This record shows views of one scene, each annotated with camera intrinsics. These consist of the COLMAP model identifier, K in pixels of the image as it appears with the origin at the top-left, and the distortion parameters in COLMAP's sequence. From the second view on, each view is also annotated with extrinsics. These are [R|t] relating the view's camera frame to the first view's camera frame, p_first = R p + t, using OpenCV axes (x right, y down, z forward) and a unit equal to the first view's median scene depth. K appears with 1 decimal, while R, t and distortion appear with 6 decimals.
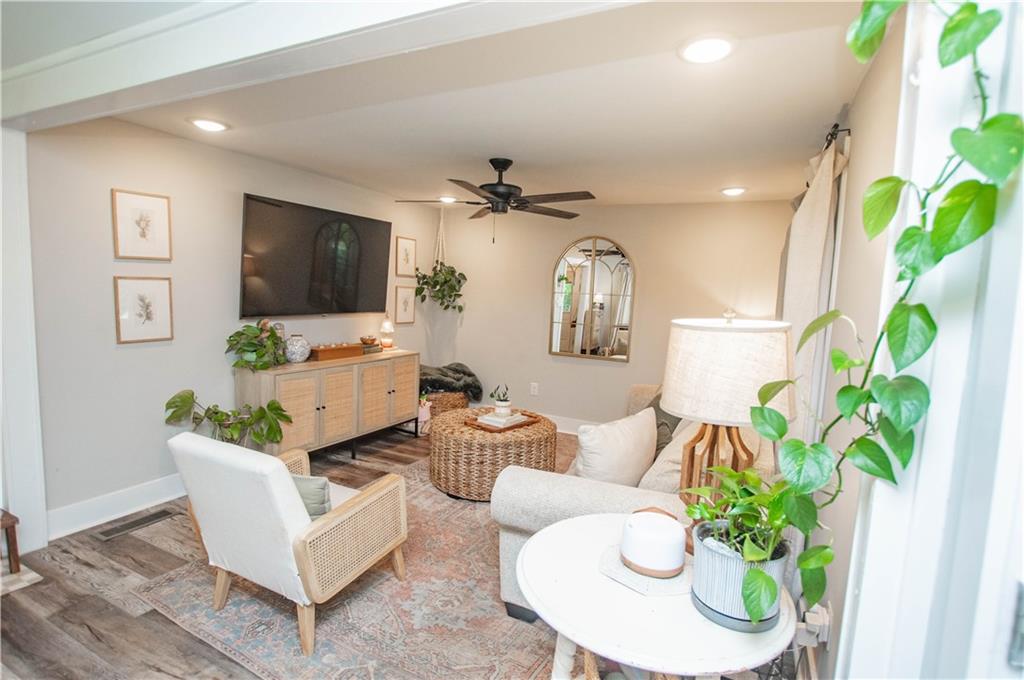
lens RADIAL K [[498.8, 0, 517.2], [0, 498.8, 343.2], [0, 0, 1]] dist [-0.026274, 0.004495]
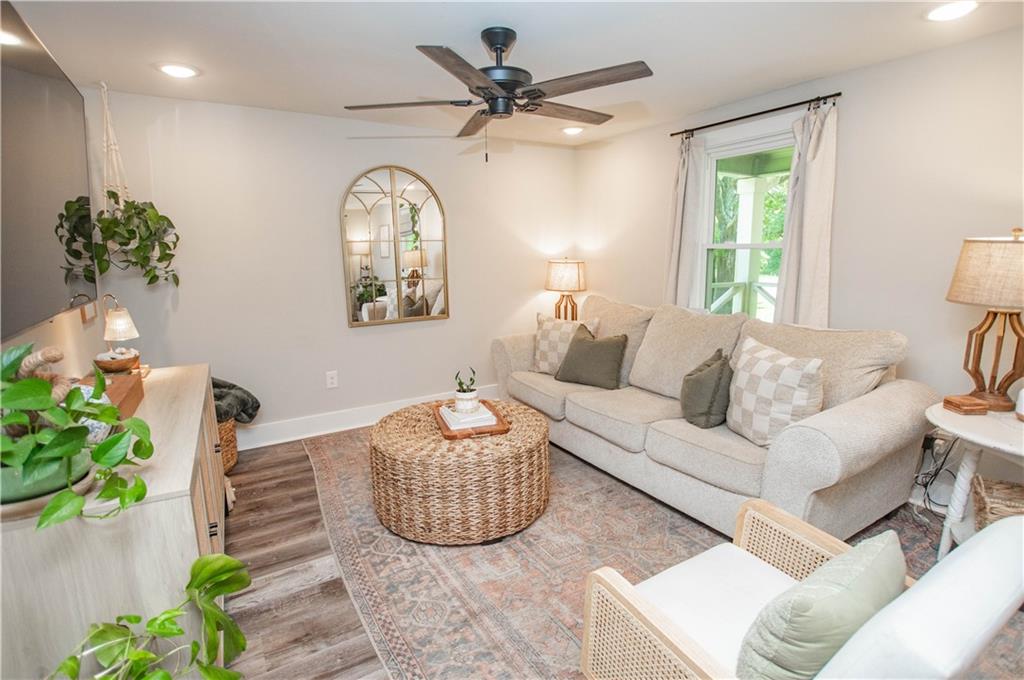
lens RADIAL K [[498.8, 0, 517.2], [0, 498.8, 343.2], [0, 0, 1]] dist [-0.026274, 0.004495]
pose [[0.534447, -0.207096, 0.819438, -0.606925], [0.130670, 0.978106, 0.161972, -0.062326], [-0.835040, 0.020511, 0.549806, 0.588042]]
